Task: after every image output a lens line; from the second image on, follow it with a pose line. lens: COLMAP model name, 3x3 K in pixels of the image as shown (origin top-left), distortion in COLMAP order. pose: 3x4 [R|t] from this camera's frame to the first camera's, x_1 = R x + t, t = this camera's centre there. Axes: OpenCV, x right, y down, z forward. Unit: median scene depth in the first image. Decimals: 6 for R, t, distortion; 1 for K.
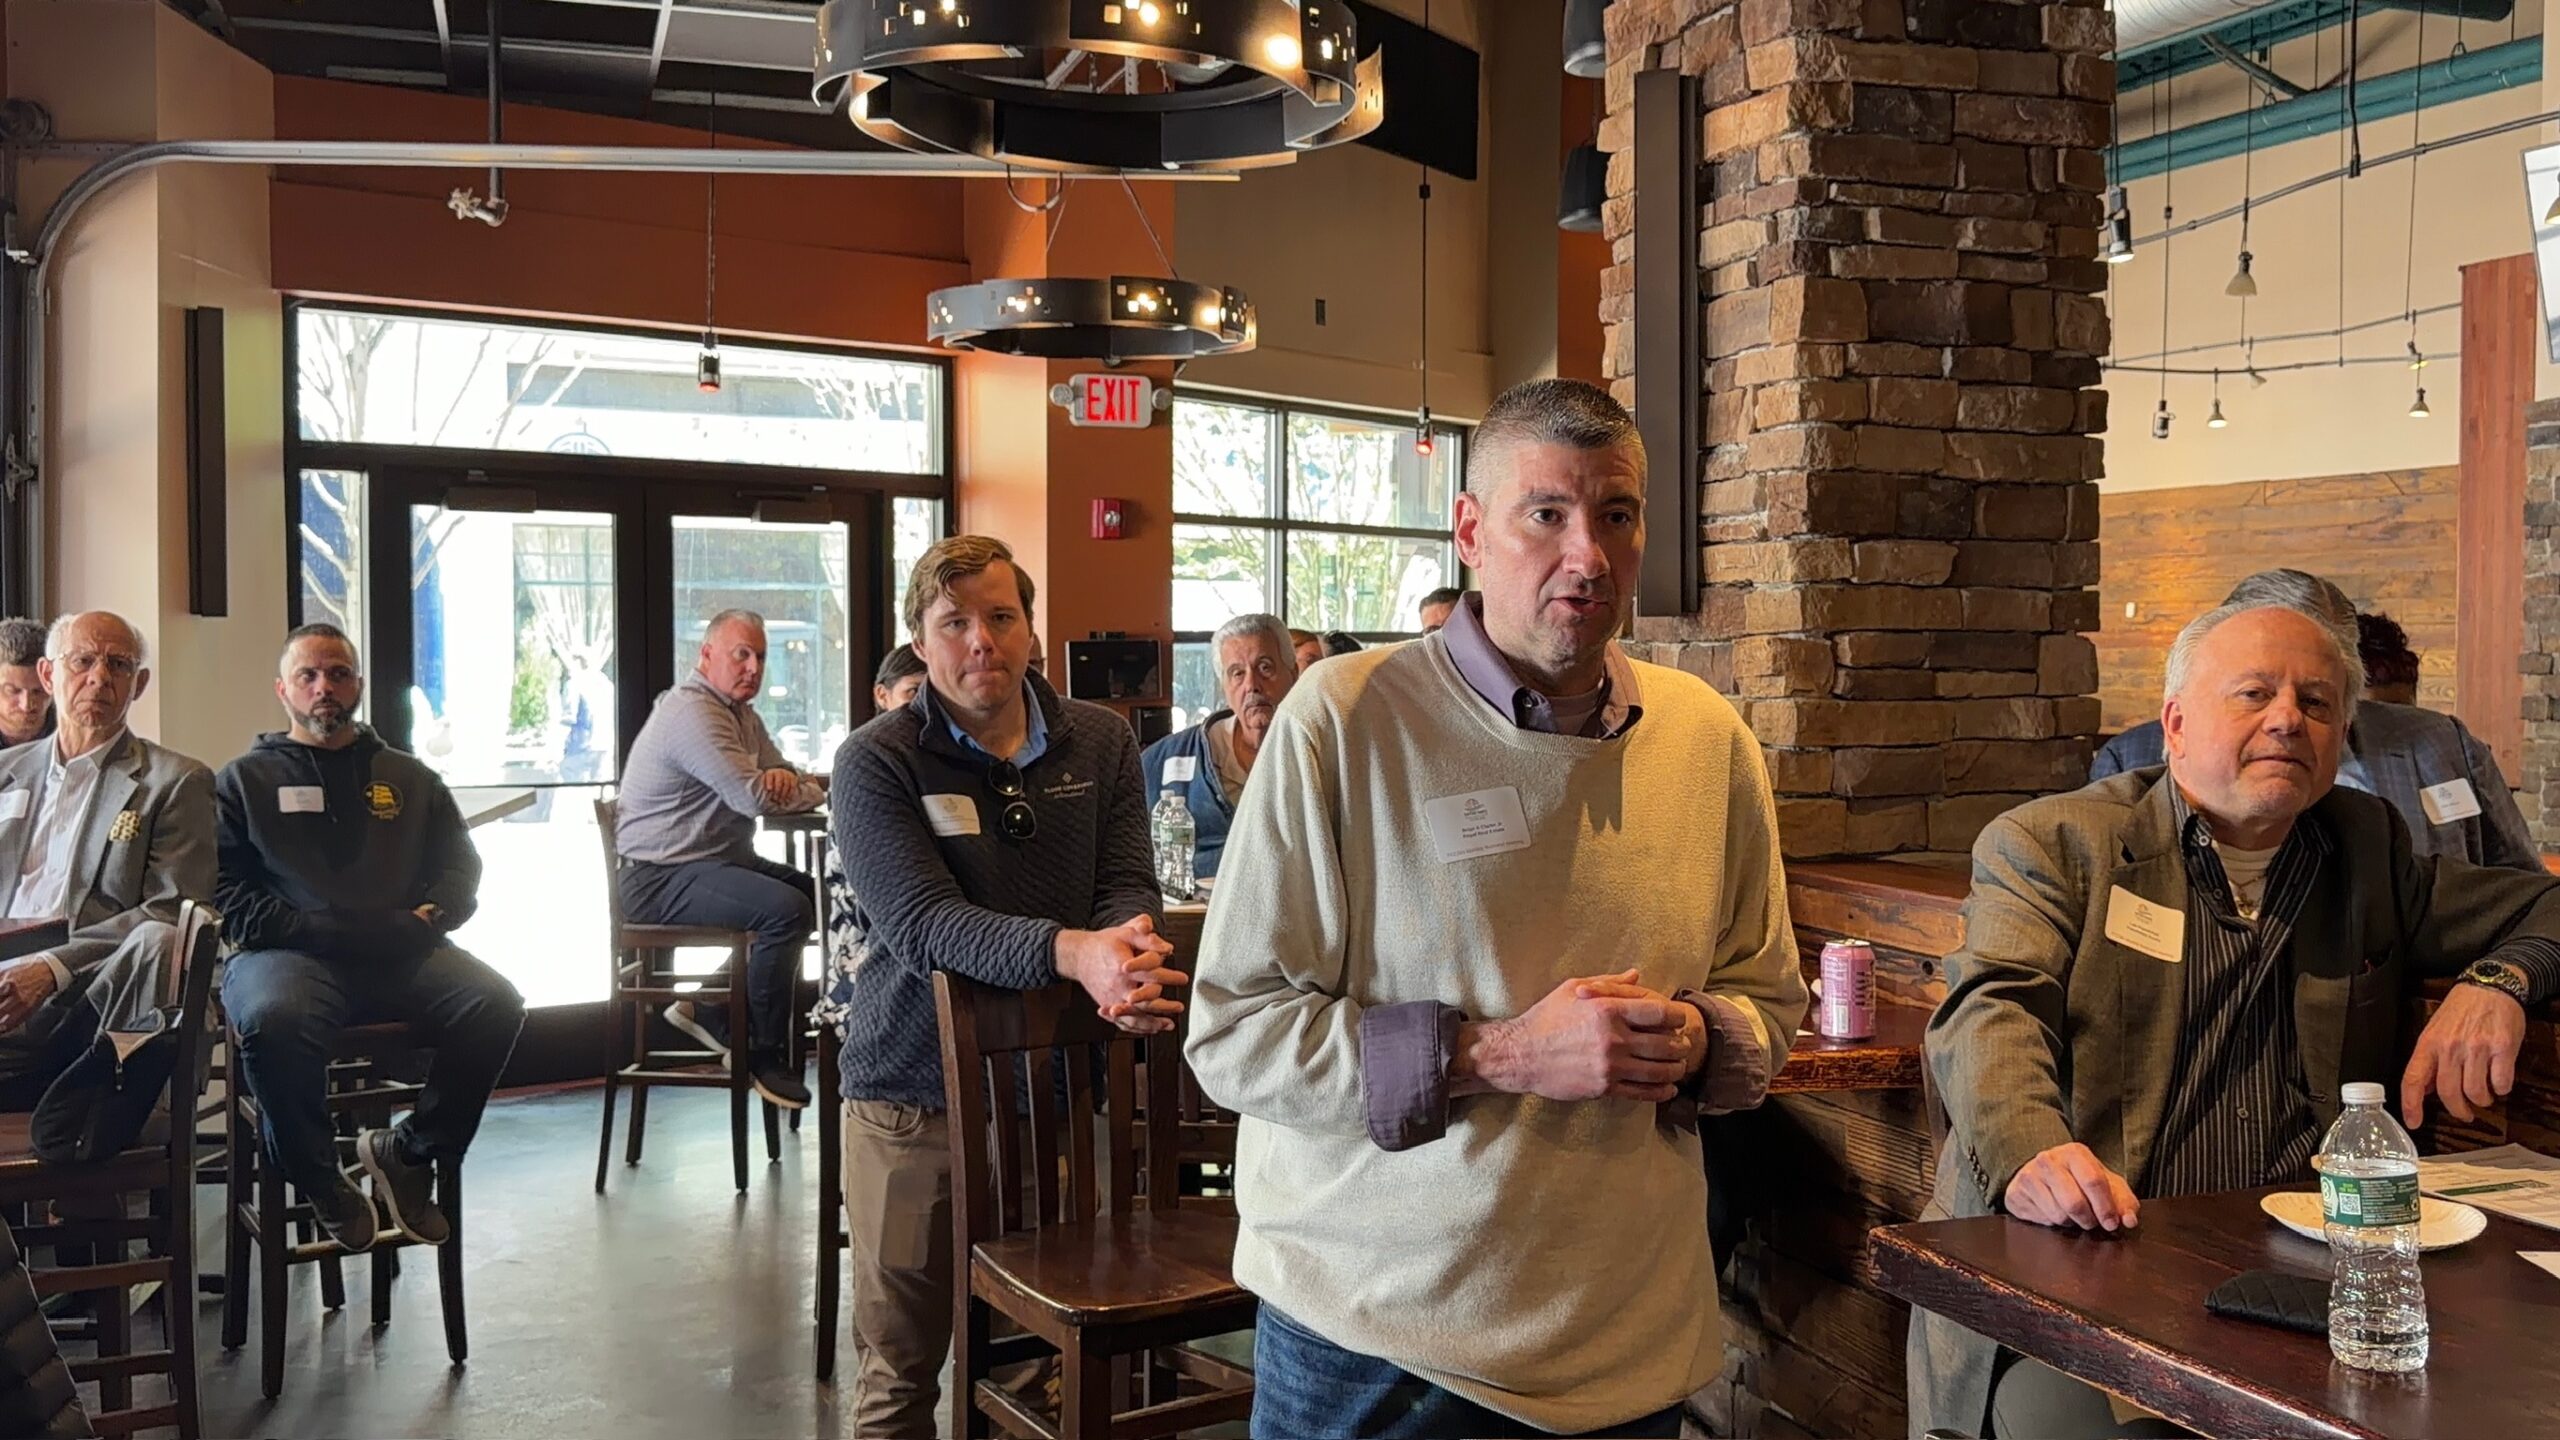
lens RADIAL K [[2337.0, 0, 1286.7], [0, 2337.0, 729.6], [0, 0, 1]] dist [0.013135, 0.000000]
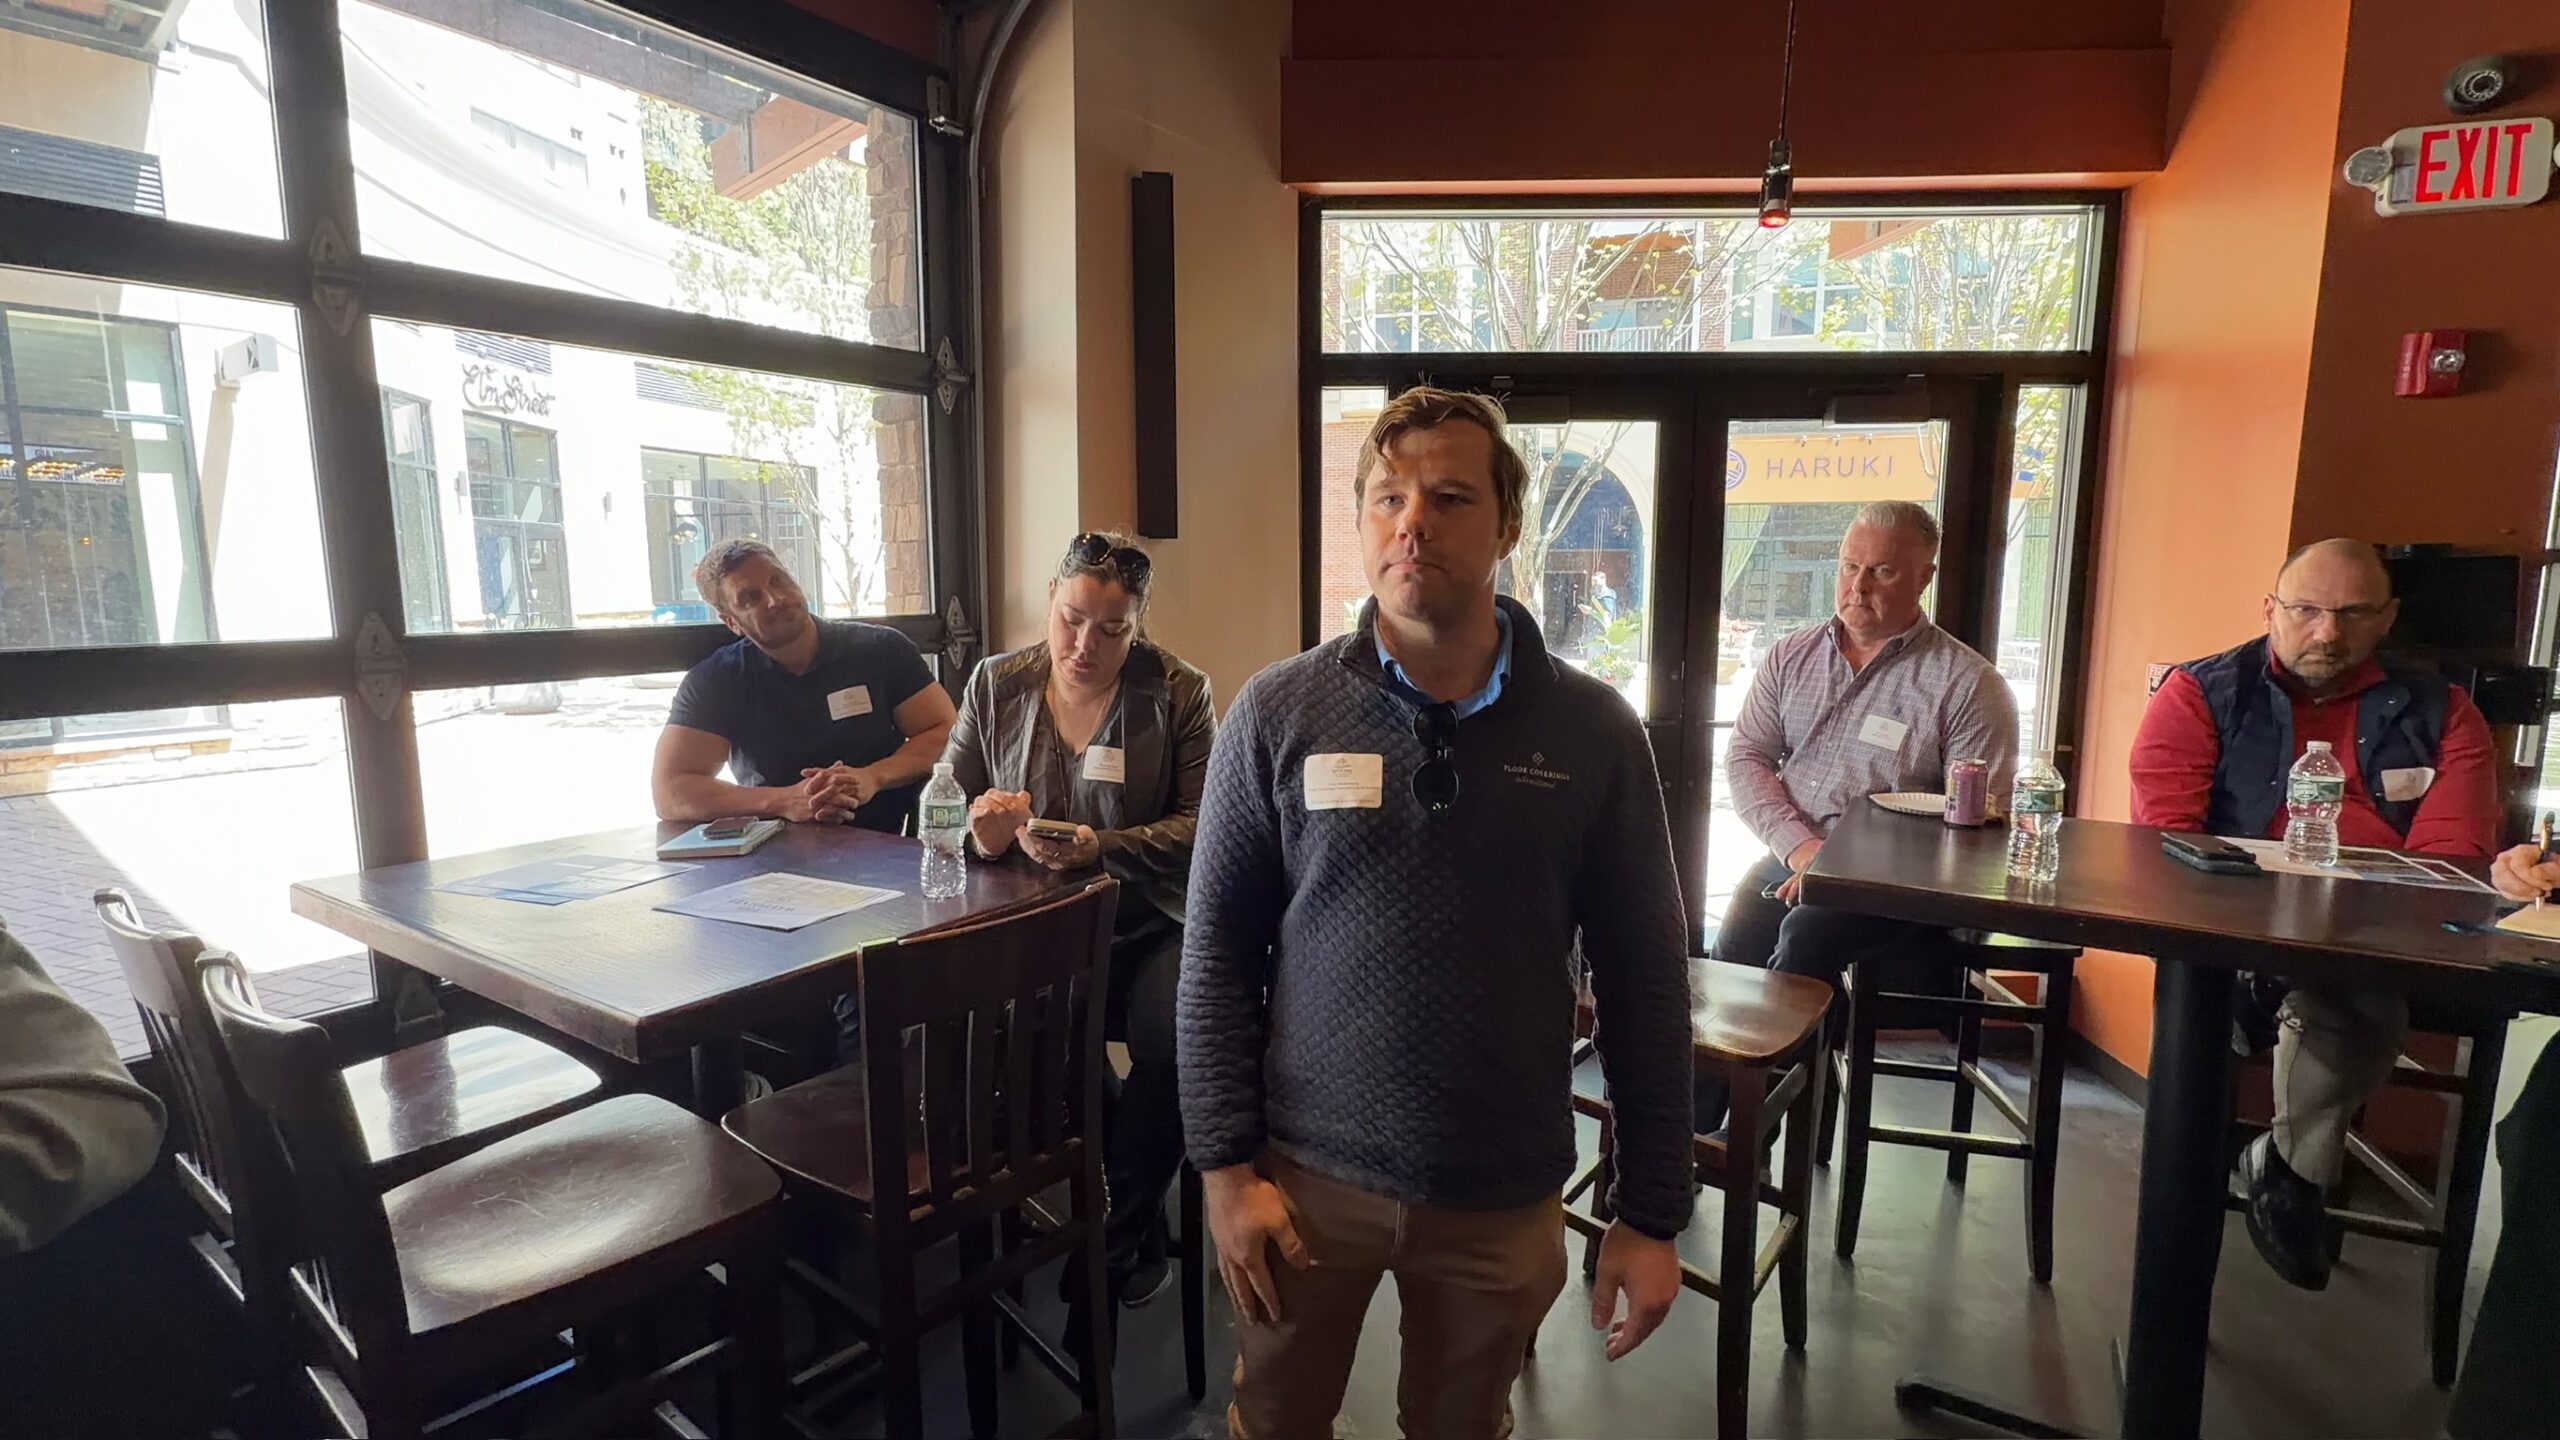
lens RADIAL K [[1112.2, 0, 1286.8], [0, 1112.2, 722.4], [0, 0, 1]] dist [-0.006293, 0.003497]
pose [[0.782439, 0.075150, -0.618176, -0.166279], [-0.016659, 0.994862, 0.099857, -0.023441], [0.622504, -0.067834, 0.779671, 0.739239]]
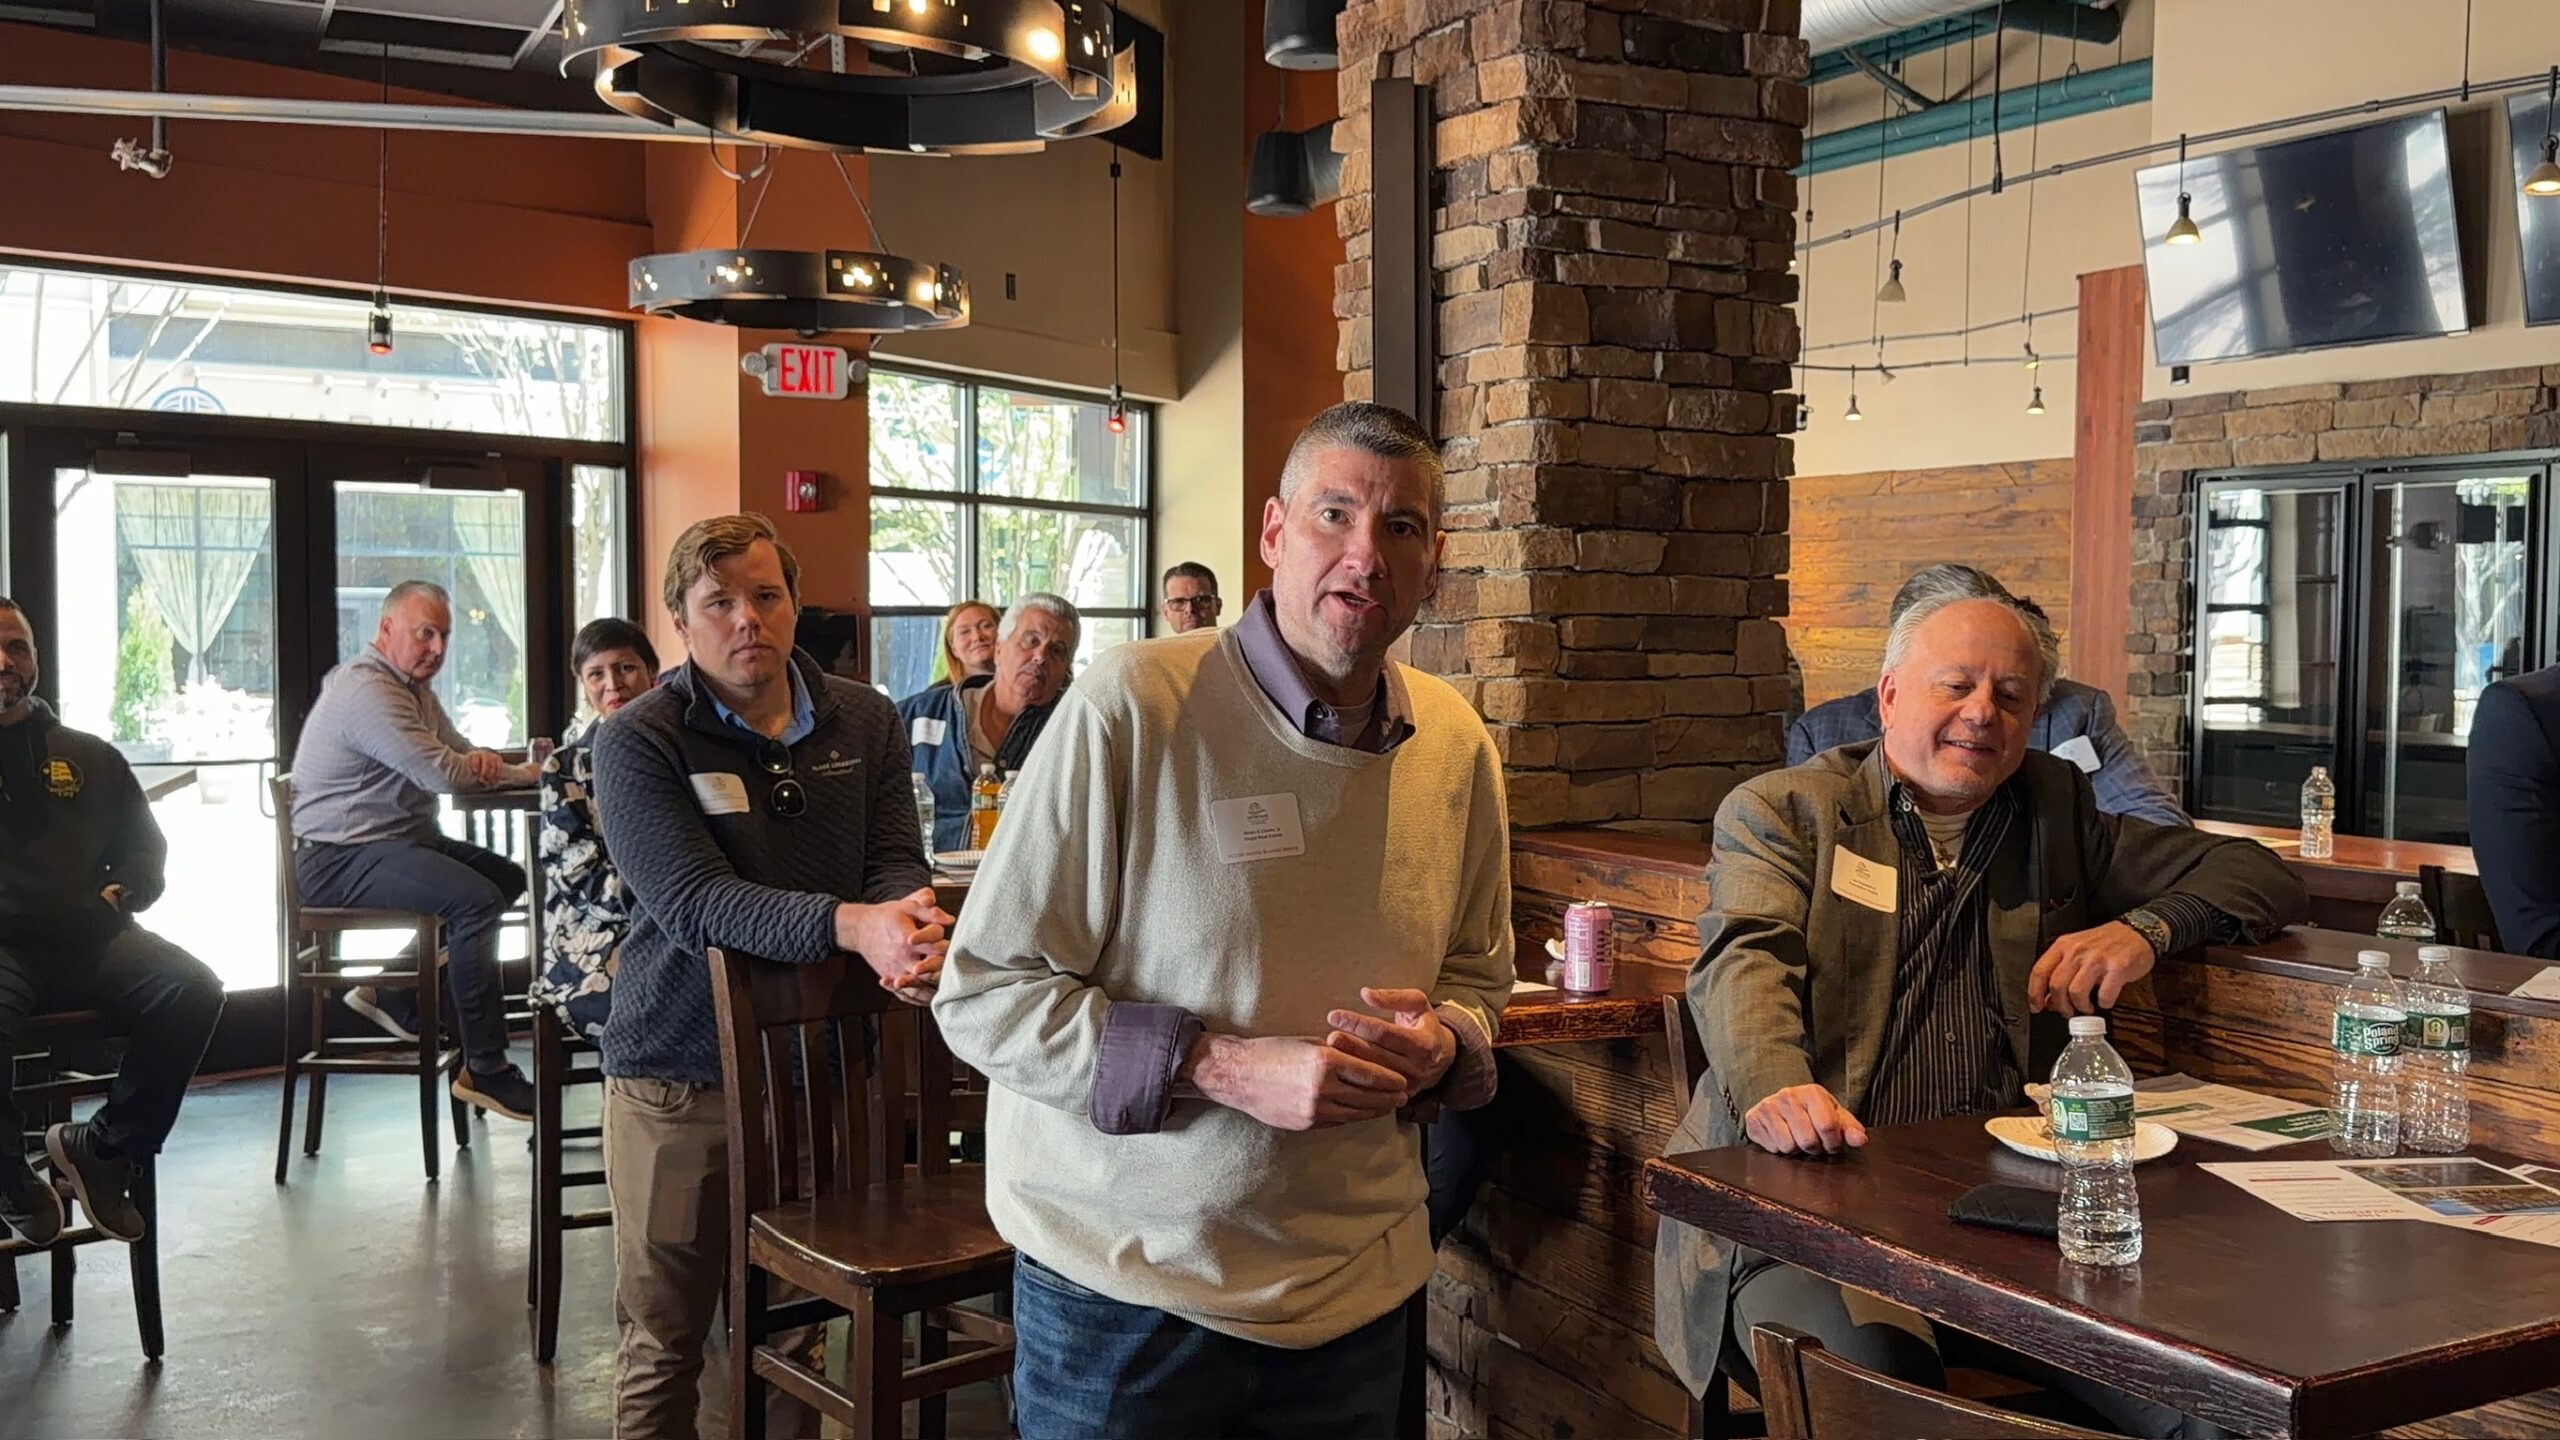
lens RADIAL K [[2337.0, 0, 1326.5], [0, 2337.0, 759.6], [0, 0, 1]] dist [0.013135, 0.000000]
pose [[0.986688, -0.004670, 0.162556, -0.025276], [0.000634, 0.999690, 0.024873, -0.001525], [-0.162622, -0.024439, 0.986386, -0.022064]]
